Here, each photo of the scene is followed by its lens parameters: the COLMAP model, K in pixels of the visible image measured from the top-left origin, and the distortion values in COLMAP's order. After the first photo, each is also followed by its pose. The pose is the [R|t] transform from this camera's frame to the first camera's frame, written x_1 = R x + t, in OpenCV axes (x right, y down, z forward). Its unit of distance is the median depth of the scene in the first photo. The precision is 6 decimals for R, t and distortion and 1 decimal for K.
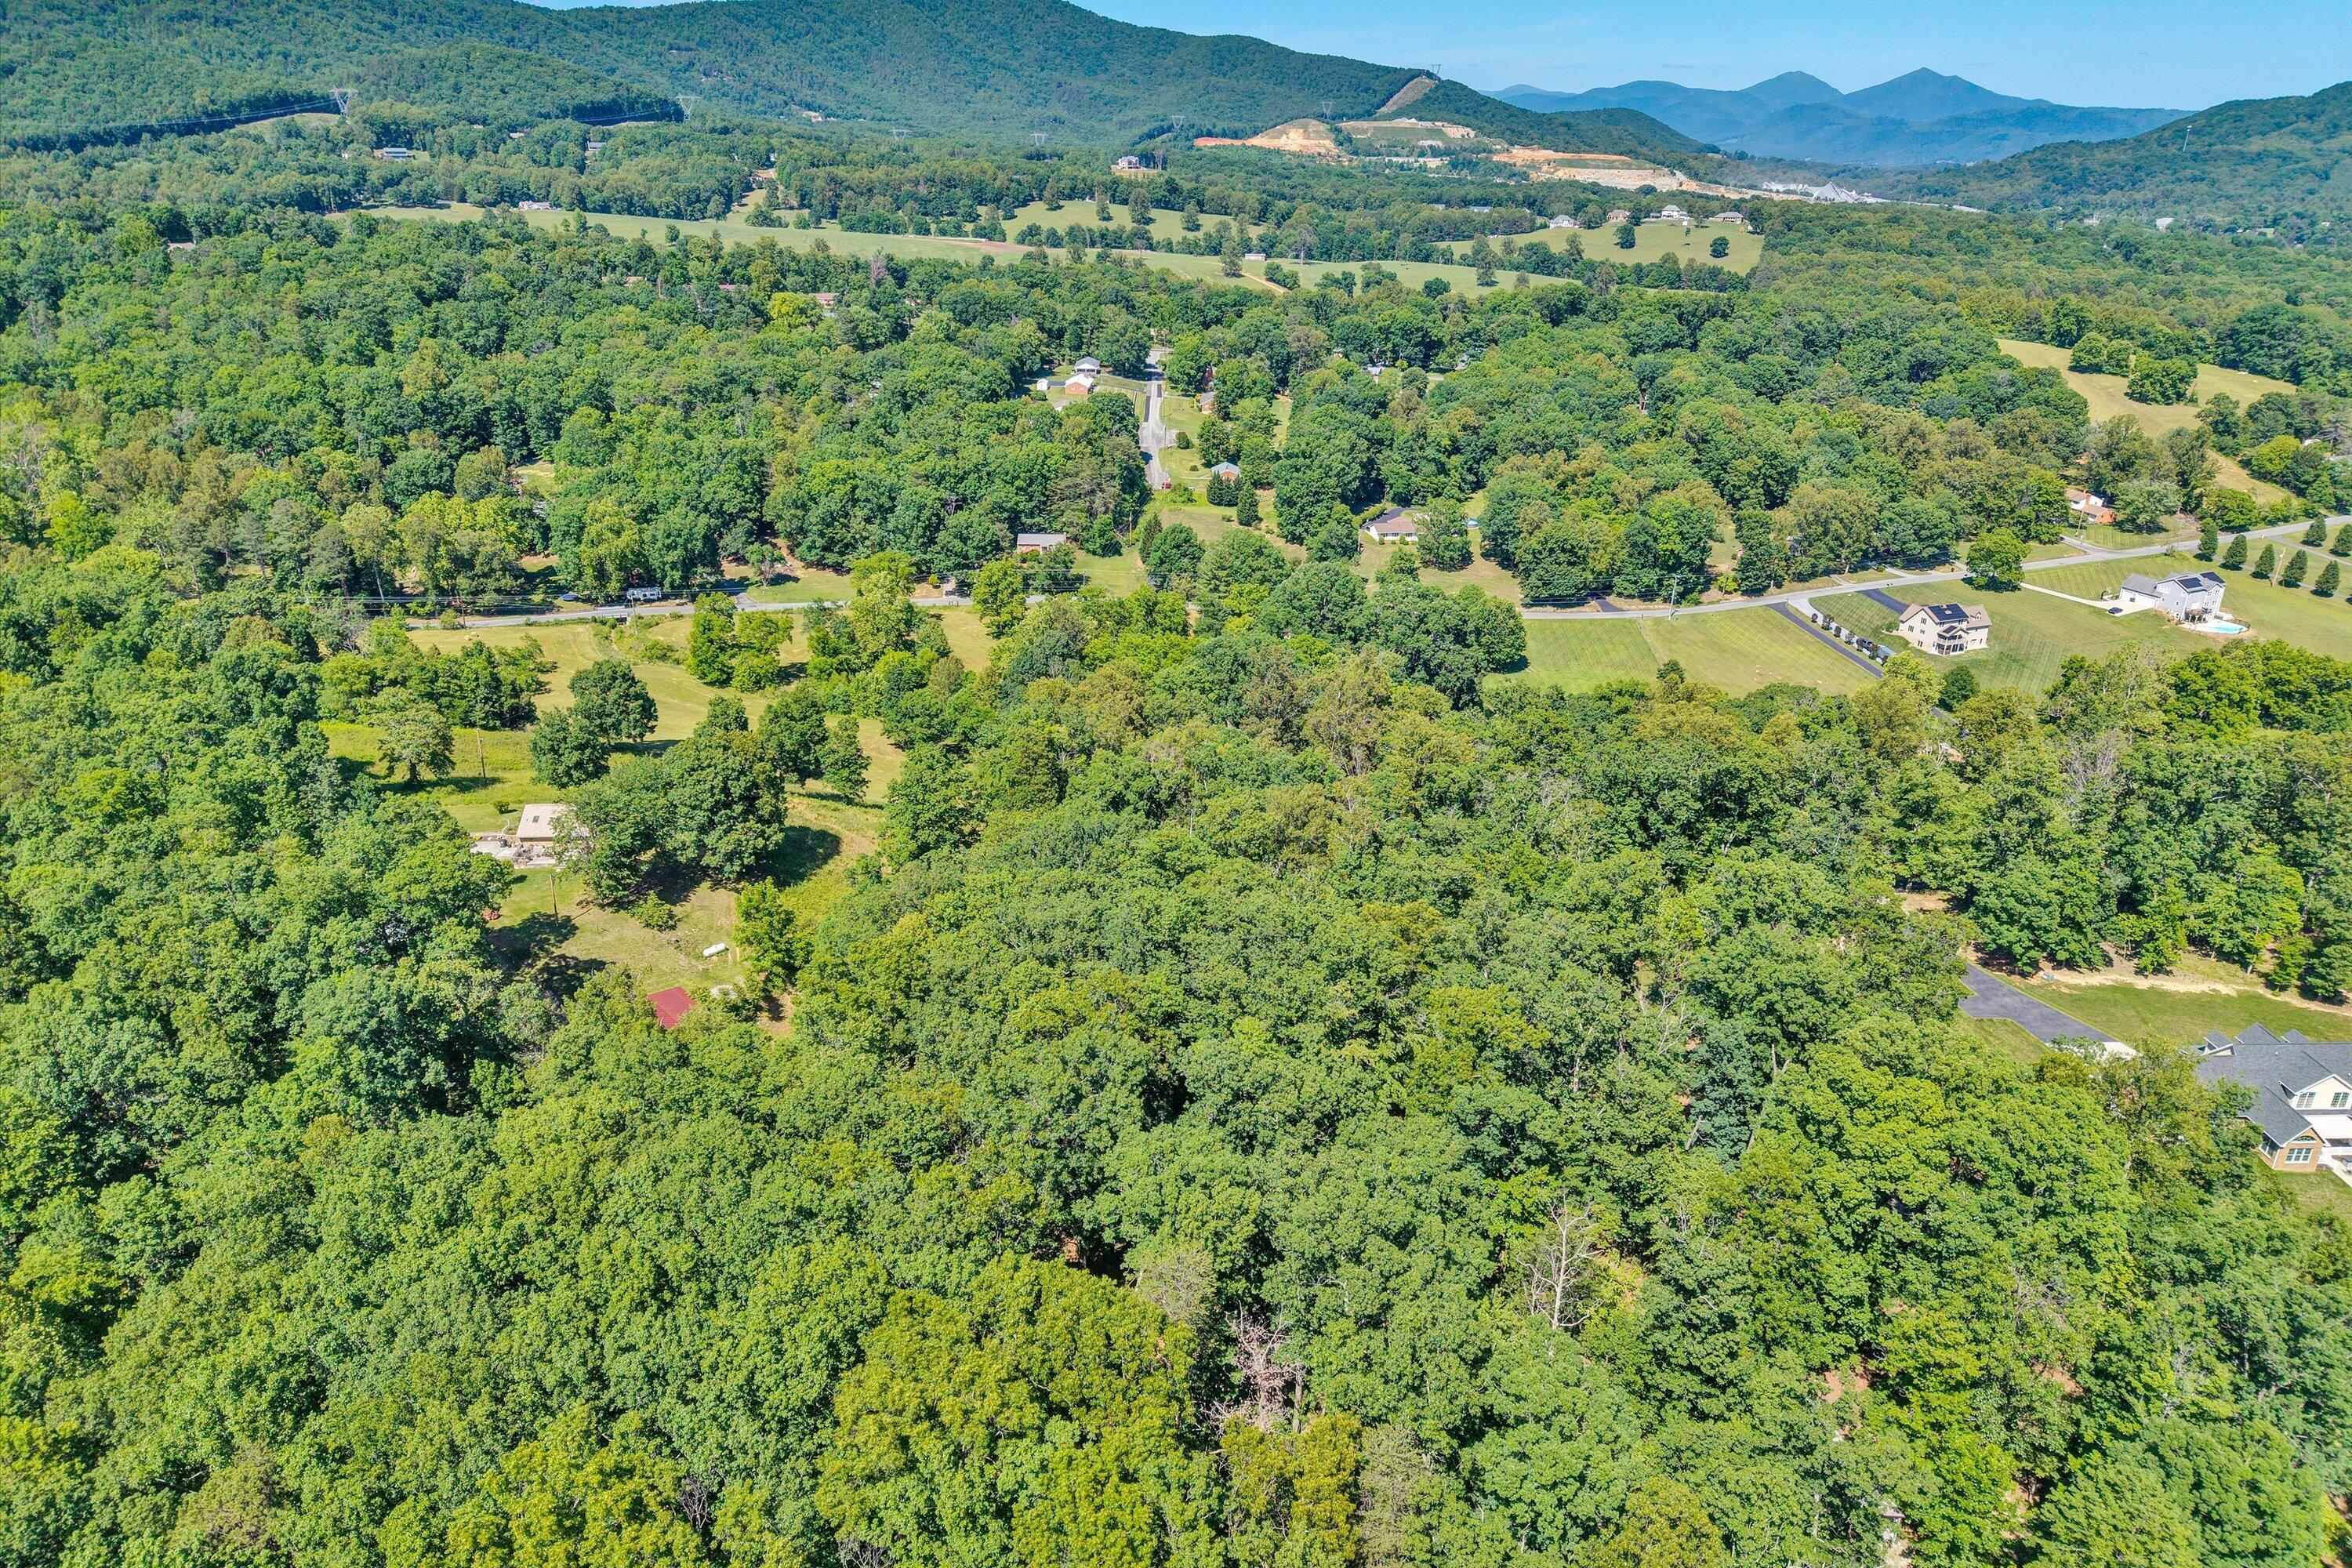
lens RADIAL K [[1575.8, 0, 1167.3], [0, 1575.8, 783.3], [0, 0, 1]] dist [0.005783, -0.000710]
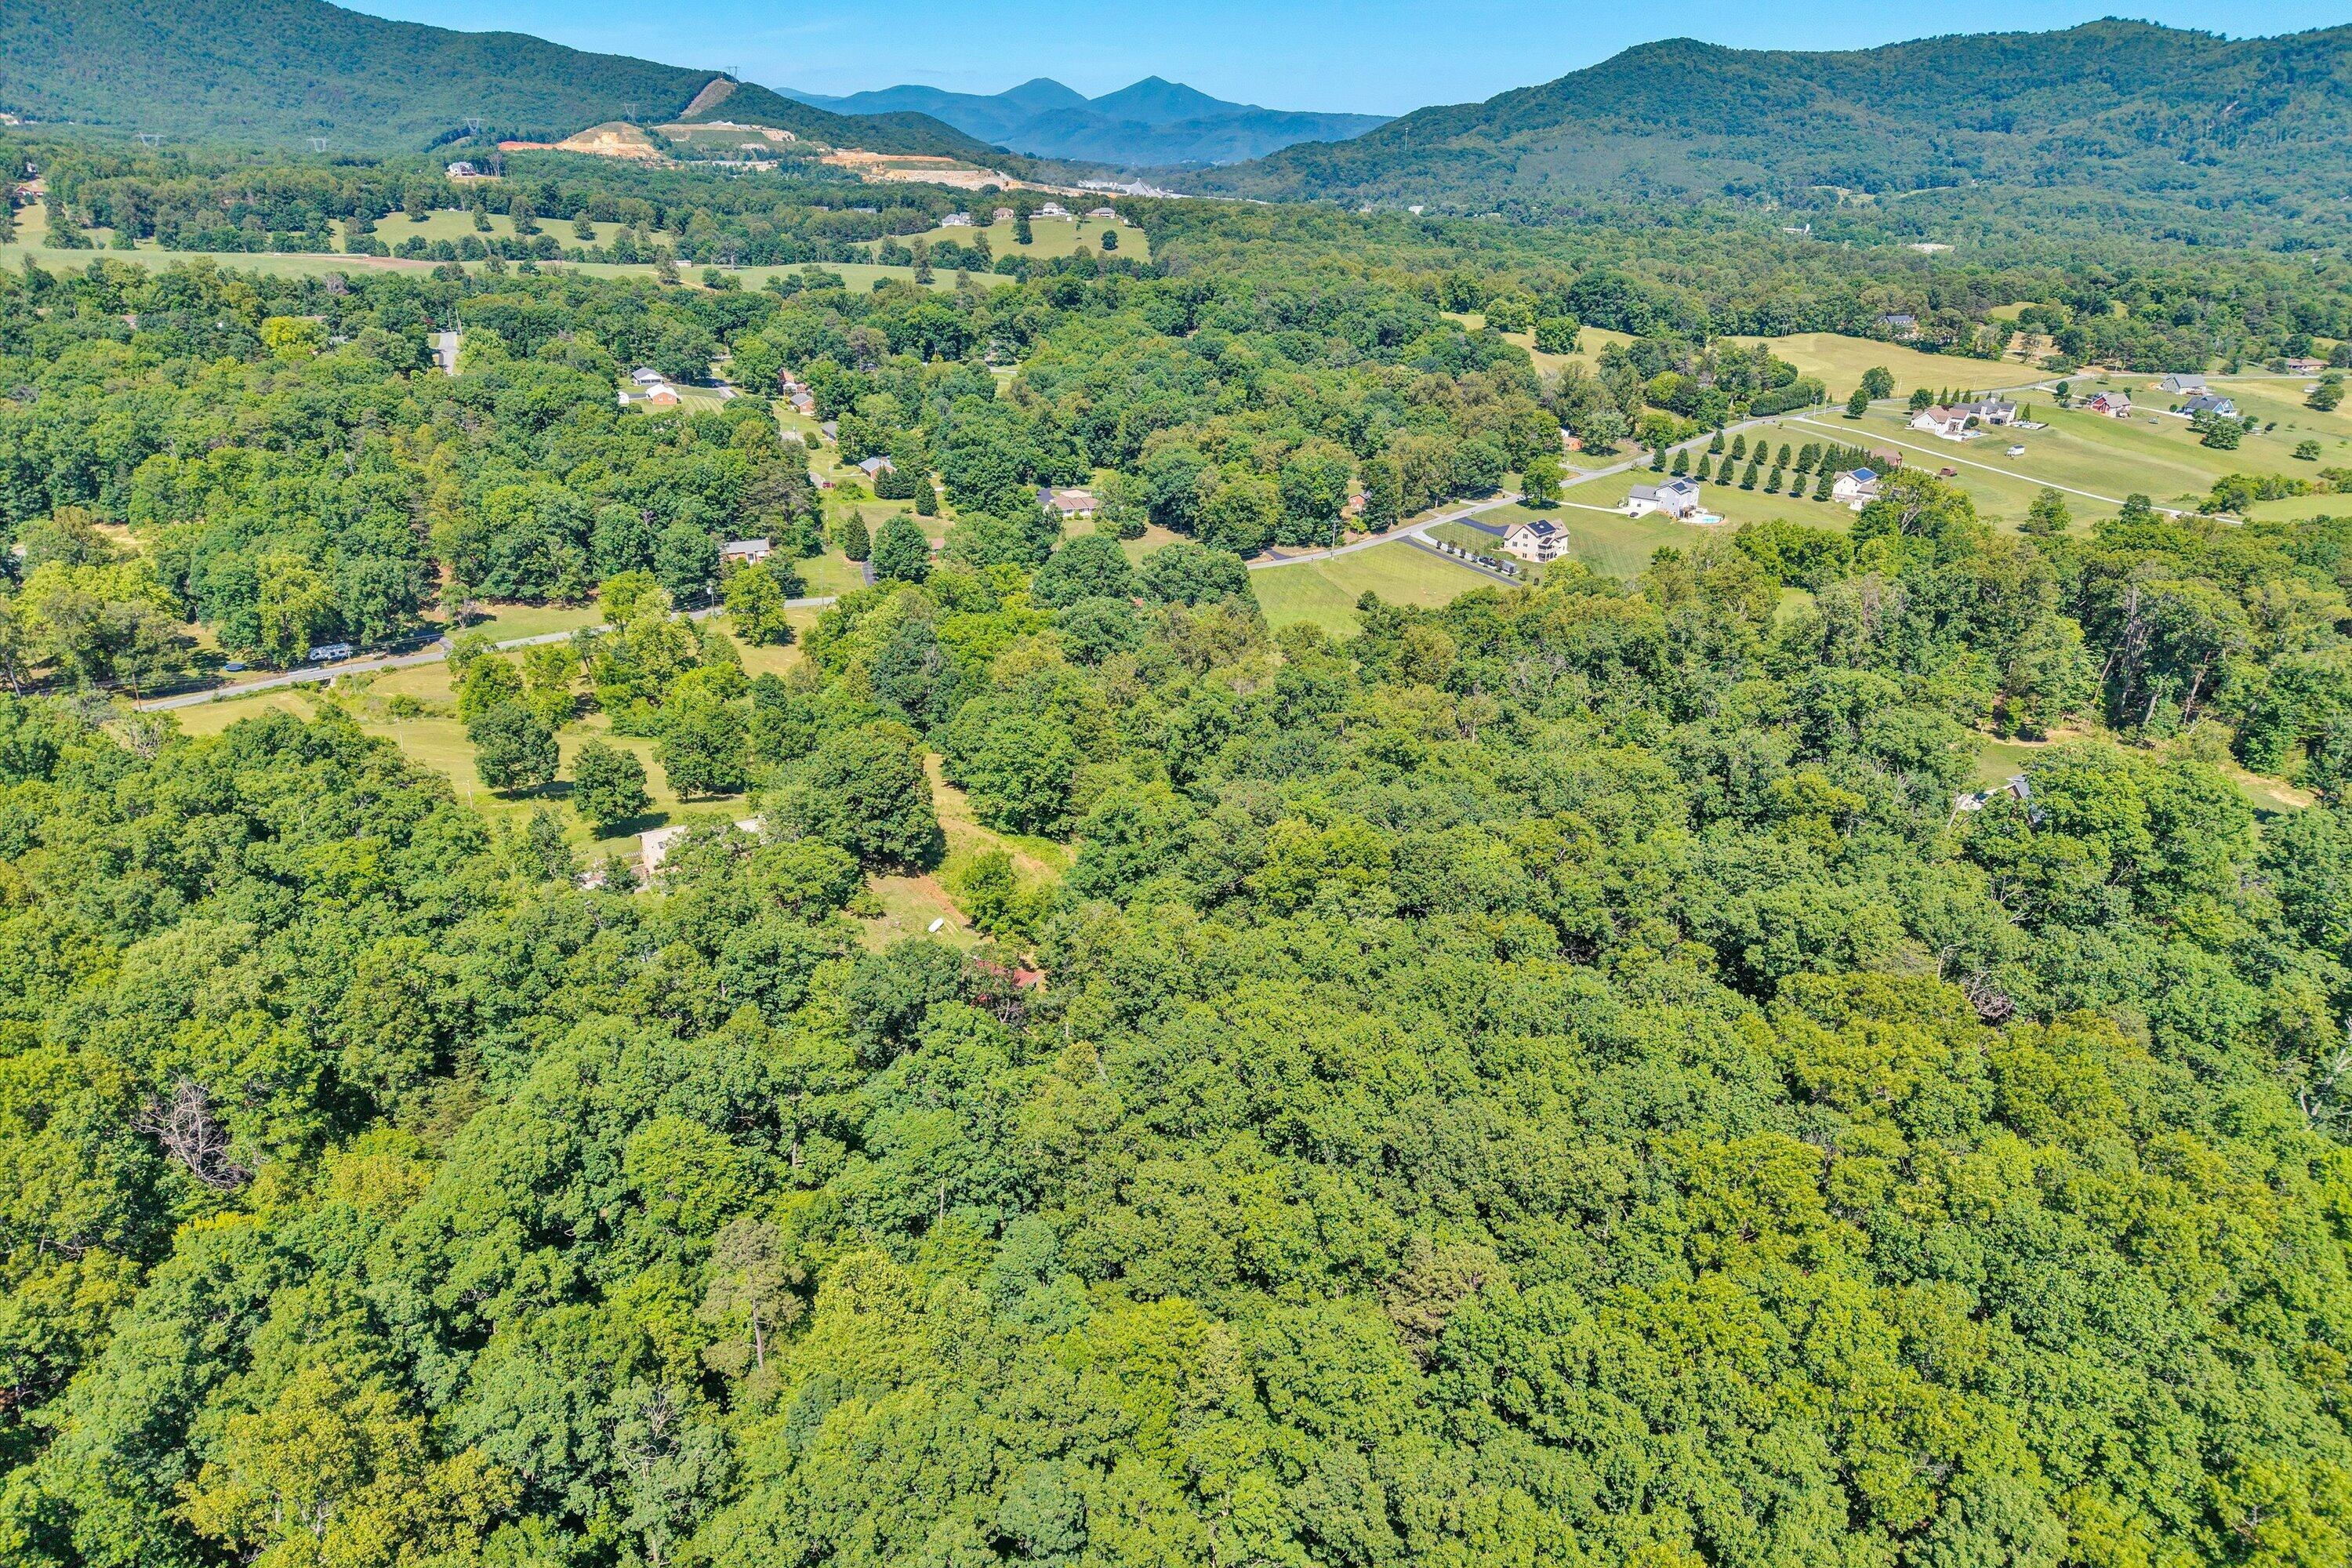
lens RADIAL K [[1575.8, 0, 1167.3], [0, 1575.8, 783.3], [0, 0, 1]] dist [0.005783, -0.000710]
pose [[0.910992, -0.160686, 0.379834, -0.100469], [0.161316, 0.986434, 0.030405, 0.001160], [-0.379567, 0.033574, 0.924555, -0.002845]]
